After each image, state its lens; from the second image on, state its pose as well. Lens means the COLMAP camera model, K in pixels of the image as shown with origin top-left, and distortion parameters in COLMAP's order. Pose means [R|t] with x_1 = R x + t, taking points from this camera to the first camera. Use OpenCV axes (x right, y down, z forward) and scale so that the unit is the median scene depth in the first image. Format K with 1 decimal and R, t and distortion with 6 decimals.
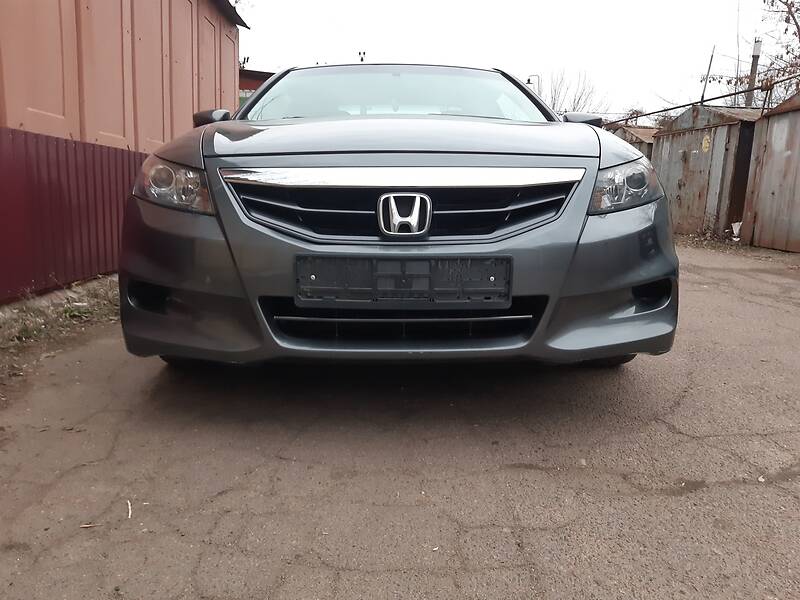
lens RADIAL K [[620.8, 0, 401.2], [0, 620.8, 292.8], [0, 0, 1]] dist [0.043009, -0.092572]
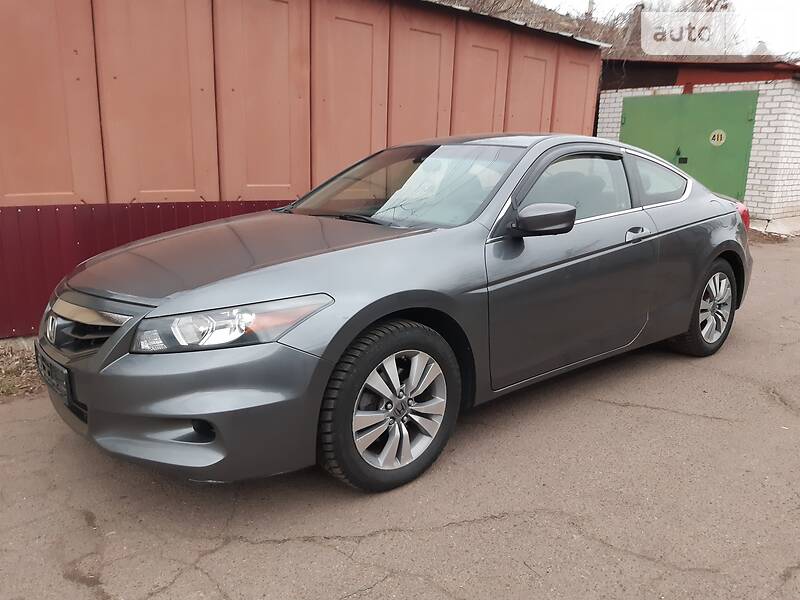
lens RADIAL K [[620.8, 0, 404.4], [0, 620.8, 298.2], [0, 0, 1]] dist [0.043009, -0.092572]
pose [[0.639040, 0.158658, -0.752632, 1.650119], [-0.124553, 0.986926, 0.102294, -0.449333], [0.759022, 0.028372, 0.650447, 0.605240]]
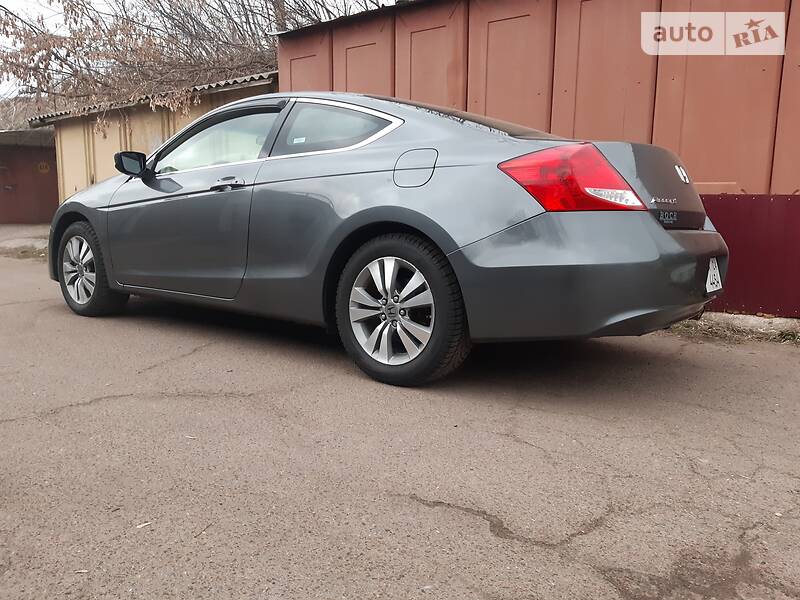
lens RADIAL K [[620.8, 0, 413.9], [0, 620.8, 300.8], [0, 0, 1]] dist [0.043009, -0.092572]
pose [[-0.609318, 0.082036, -0.788671, 1.824483], [-0.151711, 0.964197, 0.217504, -0.712264], [0.778277, 0.252179, -0.575057, 4.322544]]
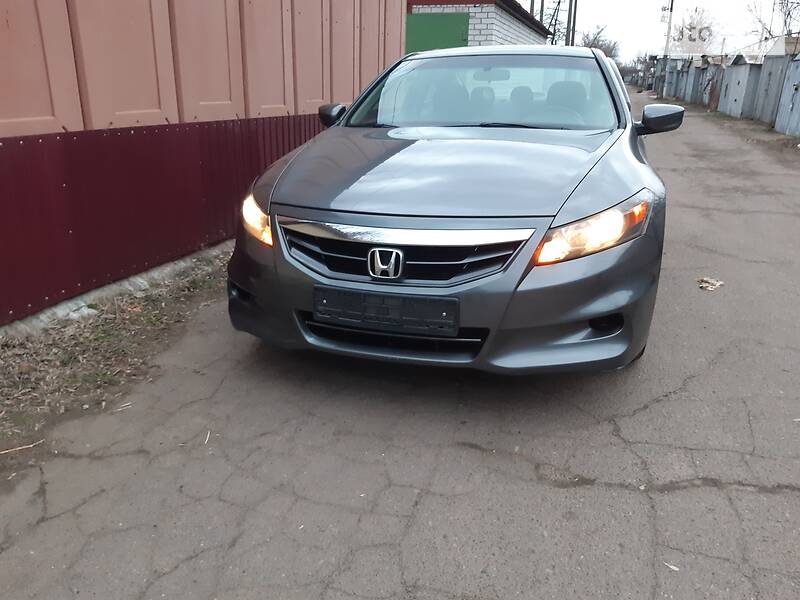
lens RADIAL K [[620.8, 0, 401.0], [0, 620.8, 300.8], [0, 0, 1]] dist [0.043009, -0.092572]
pose [[0.949002, 0.091948, -0.301564, 0.438683], [-0.039077, 0.983455, 0.176887, -0.274071], [0.312839, -0.156082, 0.936894, -0.288628]]
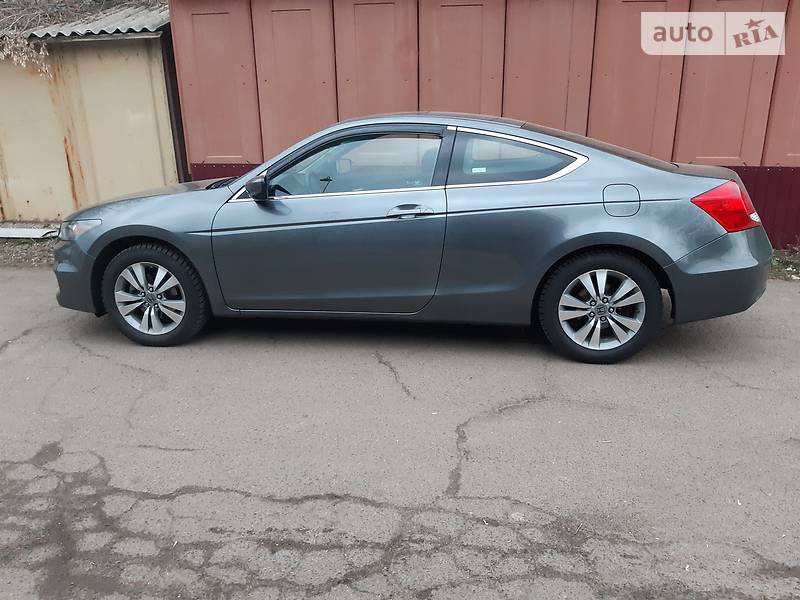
lens RADIAL K [[620.8, 0, 408.0], [0, 620.8, 298.9], [0, 0, 1]] dist [0.043009, -0.092572]
pose [[-0.151371, 0.266550, -0.951860, 2.753399], [-0.145835, 0.946396, 0.288212, -0.887965], [0.977660, 0.182442, -0.104384, 2.842452]]
